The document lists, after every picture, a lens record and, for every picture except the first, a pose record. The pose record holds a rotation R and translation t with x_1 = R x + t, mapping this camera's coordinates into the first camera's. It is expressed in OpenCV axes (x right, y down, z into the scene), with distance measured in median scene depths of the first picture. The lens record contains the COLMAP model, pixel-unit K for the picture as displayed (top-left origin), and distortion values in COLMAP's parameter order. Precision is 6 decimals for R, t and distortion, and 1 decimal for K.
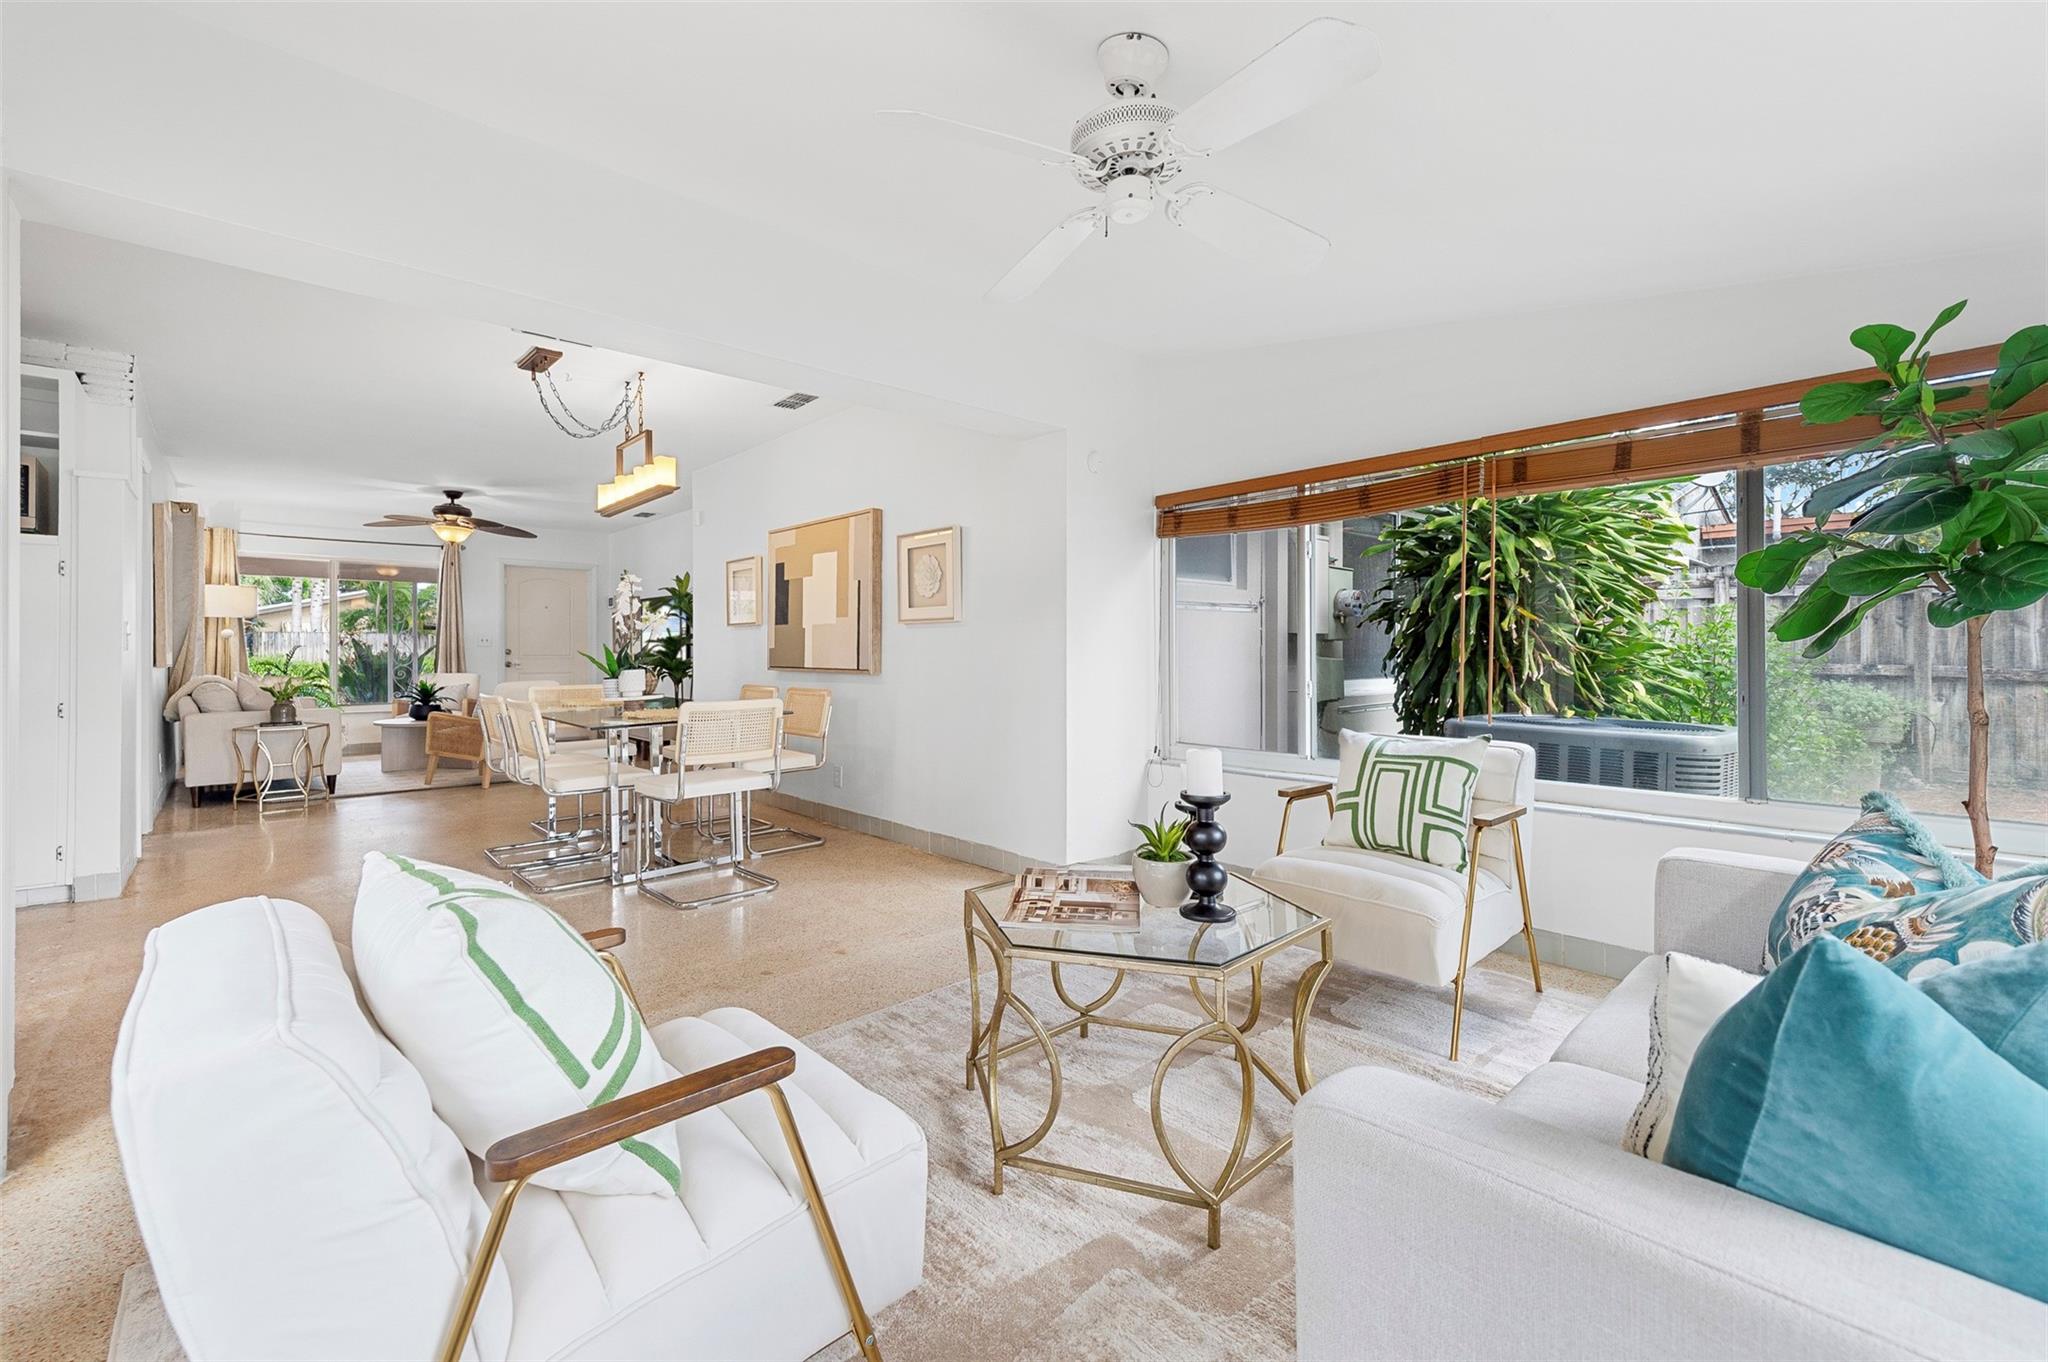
lens RADIAL K [[855.8, 0, 981.6], [0, 855.8, 668.3], [0, 0, 1]] dist [0.017583, -0.000078]
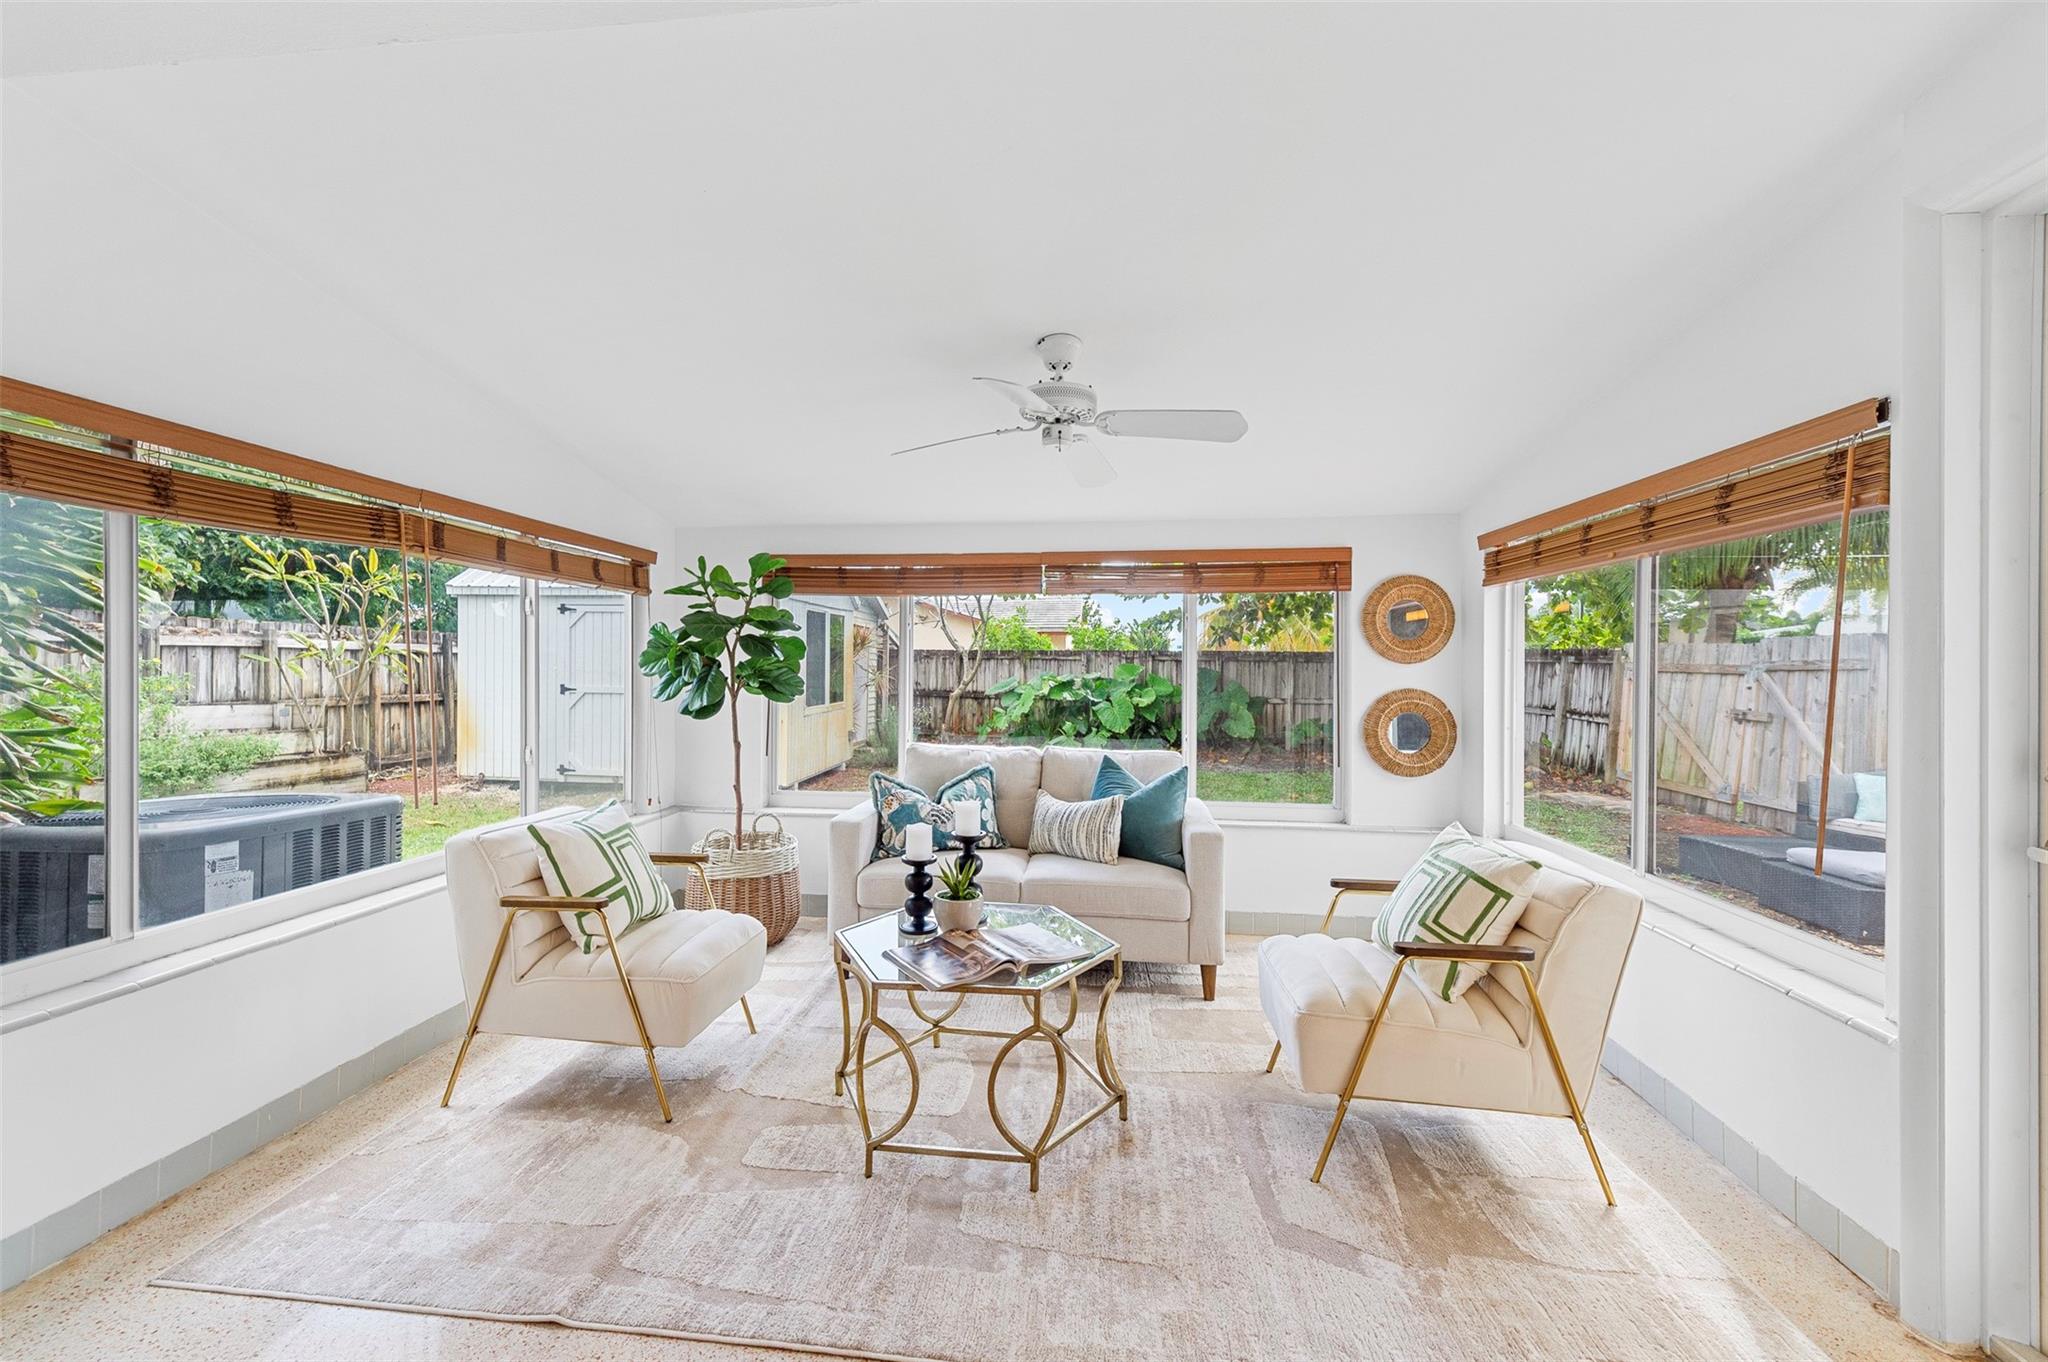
lens RADIAL K [[851.4, 0, 1000.2], [0, 851.4, 679.0], [0, 0, 1]] dist [0.006008, -0.000063]
pose [[-0.689380, -0.005383, 0.724379, -0.185334], [0.009856, 0.999810, 0.016809, -0.030801], [-0.724332, 0.018727, -0.689196, 0.446837]]
